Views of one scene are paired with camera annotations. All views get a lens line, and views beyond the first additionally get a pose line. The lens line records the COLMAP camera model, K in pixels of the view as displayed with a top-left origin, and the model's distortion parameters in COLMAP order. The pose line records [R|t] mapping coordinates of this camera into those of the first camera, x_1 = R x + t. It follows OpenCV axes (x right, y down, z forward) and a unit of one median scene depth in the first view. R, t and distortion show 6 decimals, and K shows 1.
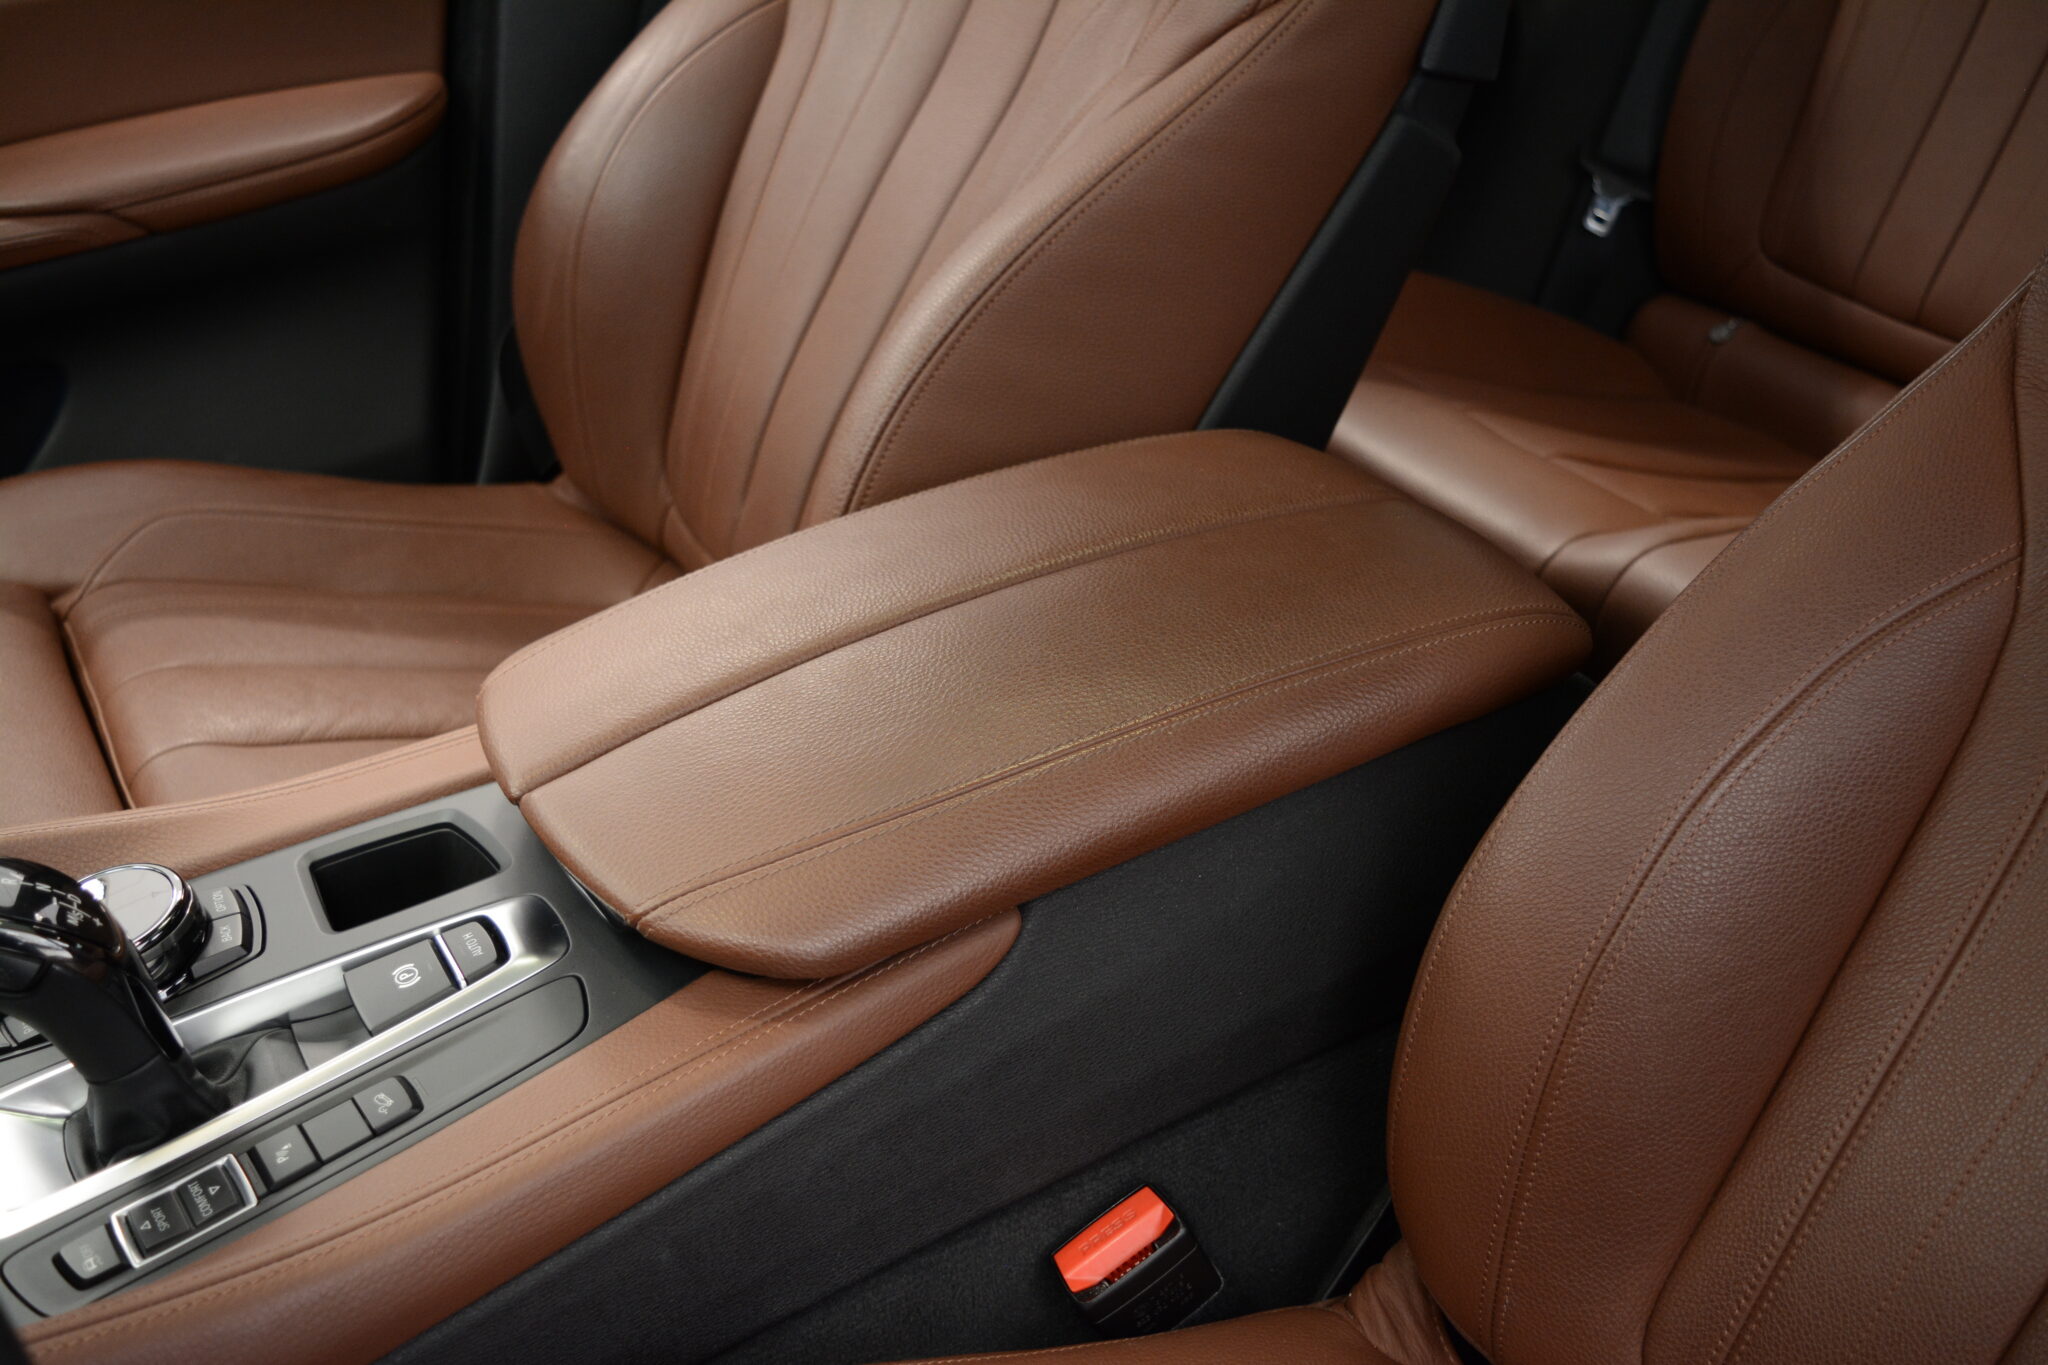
lens RADIAL K [[1891.4, 0, 1007.1], [0, 1891.4, 683.0], [0, 0, 1]] dist [-0.004010, -0.005586]
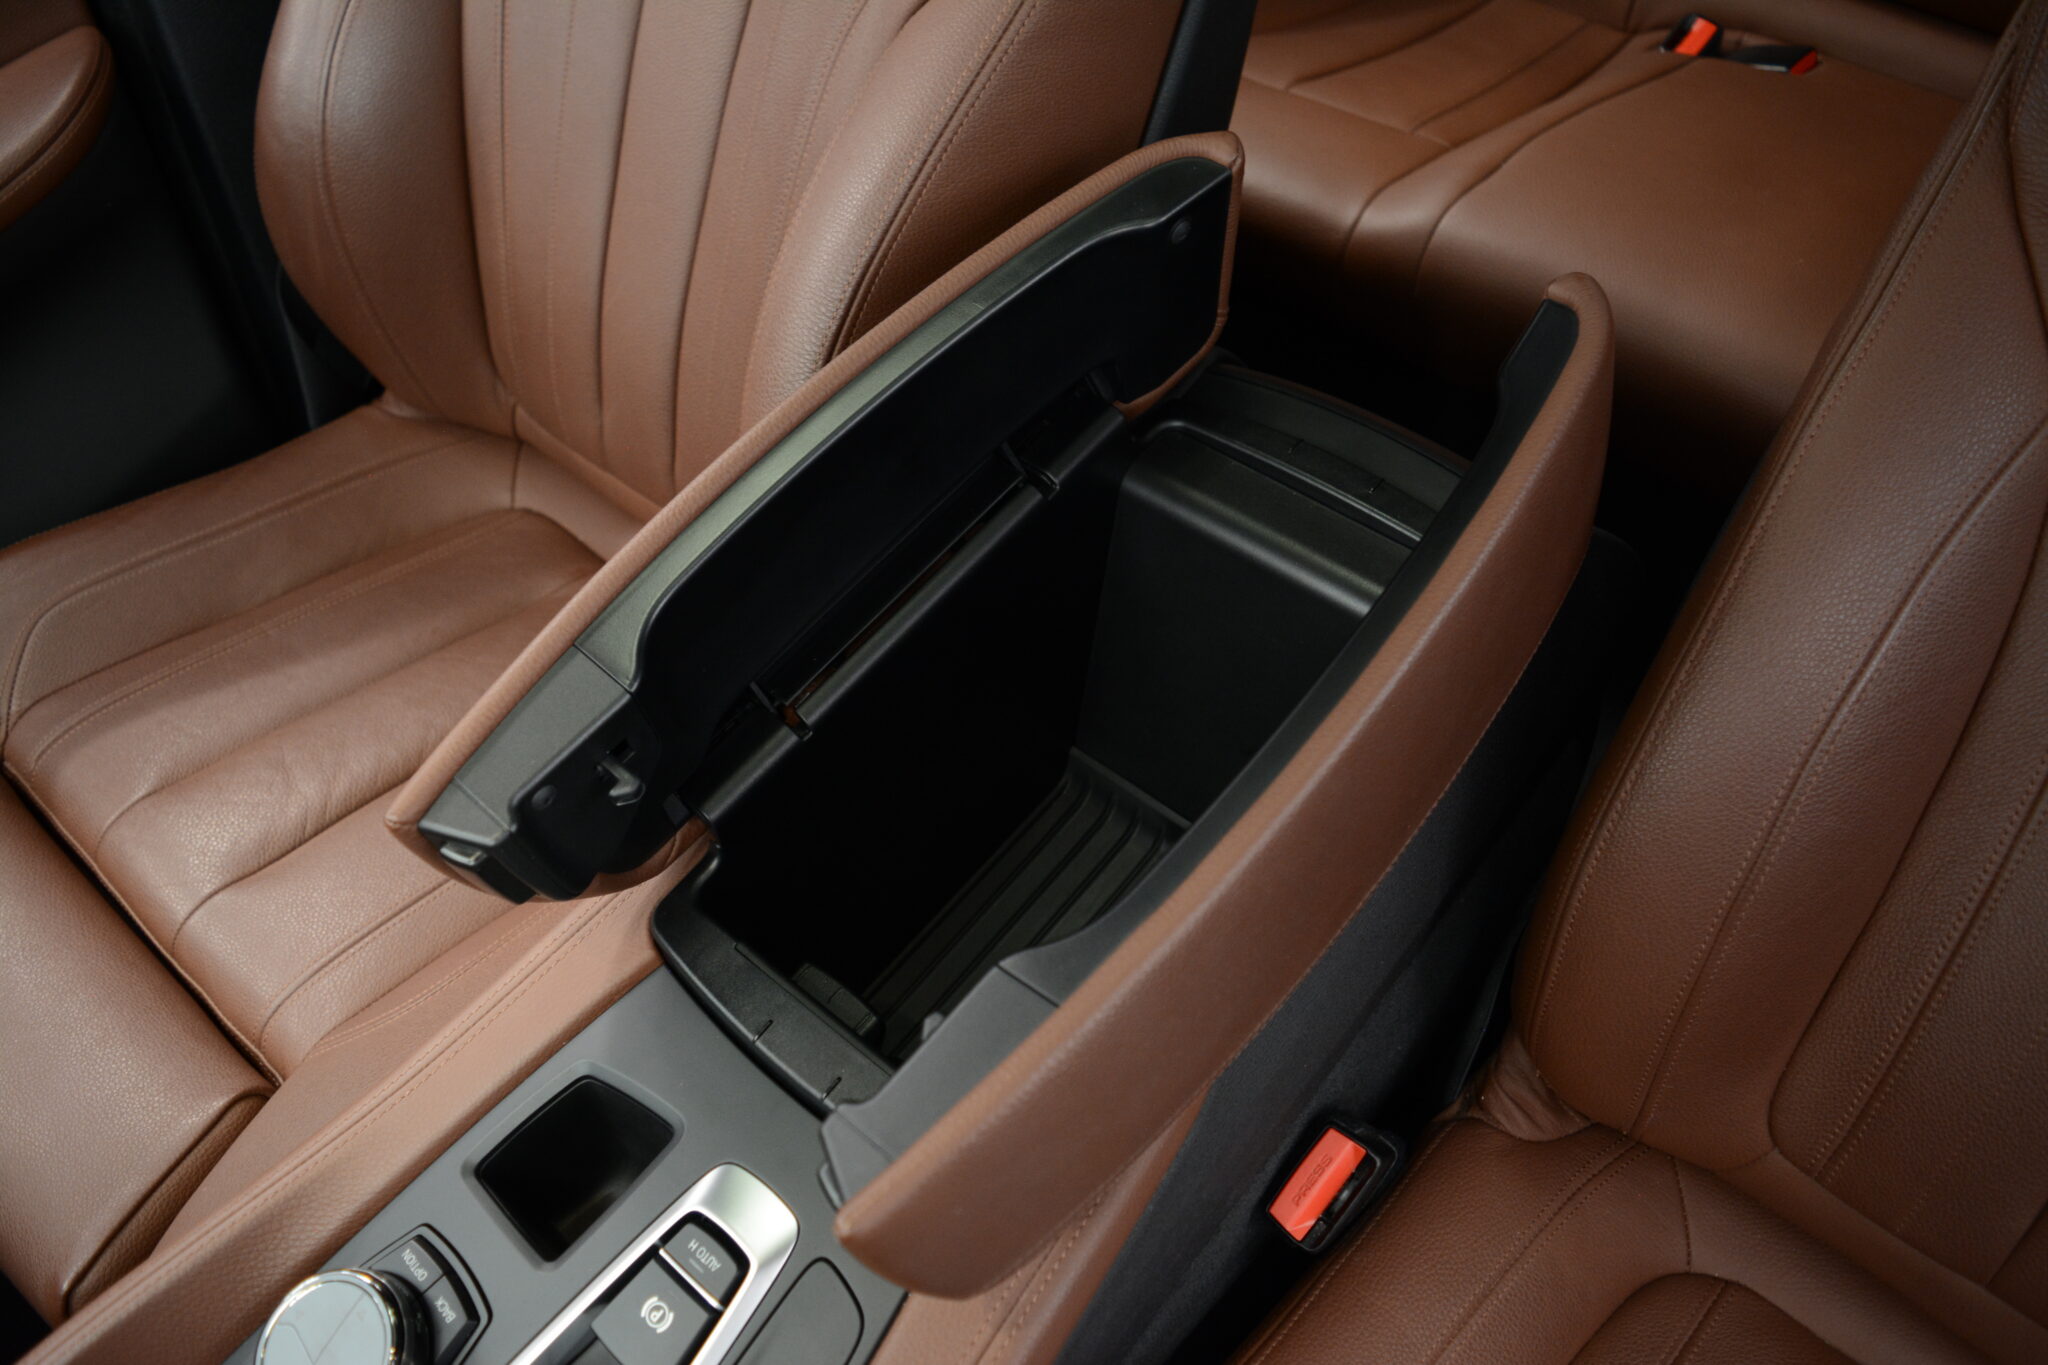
lens RADIAL K [[1520.9, 0, 1024.0], [0, 1520.9, 682.5], [0, 0, 1]] dist [-0.053624, -0.001543]
pose [[0.941014, -0.323531, 0.099096, -0.092081], [0.271633, 0.896931, 0.348899, -0.305188], [-0.201762, -0.301401, 0.931906, 0.280463]]
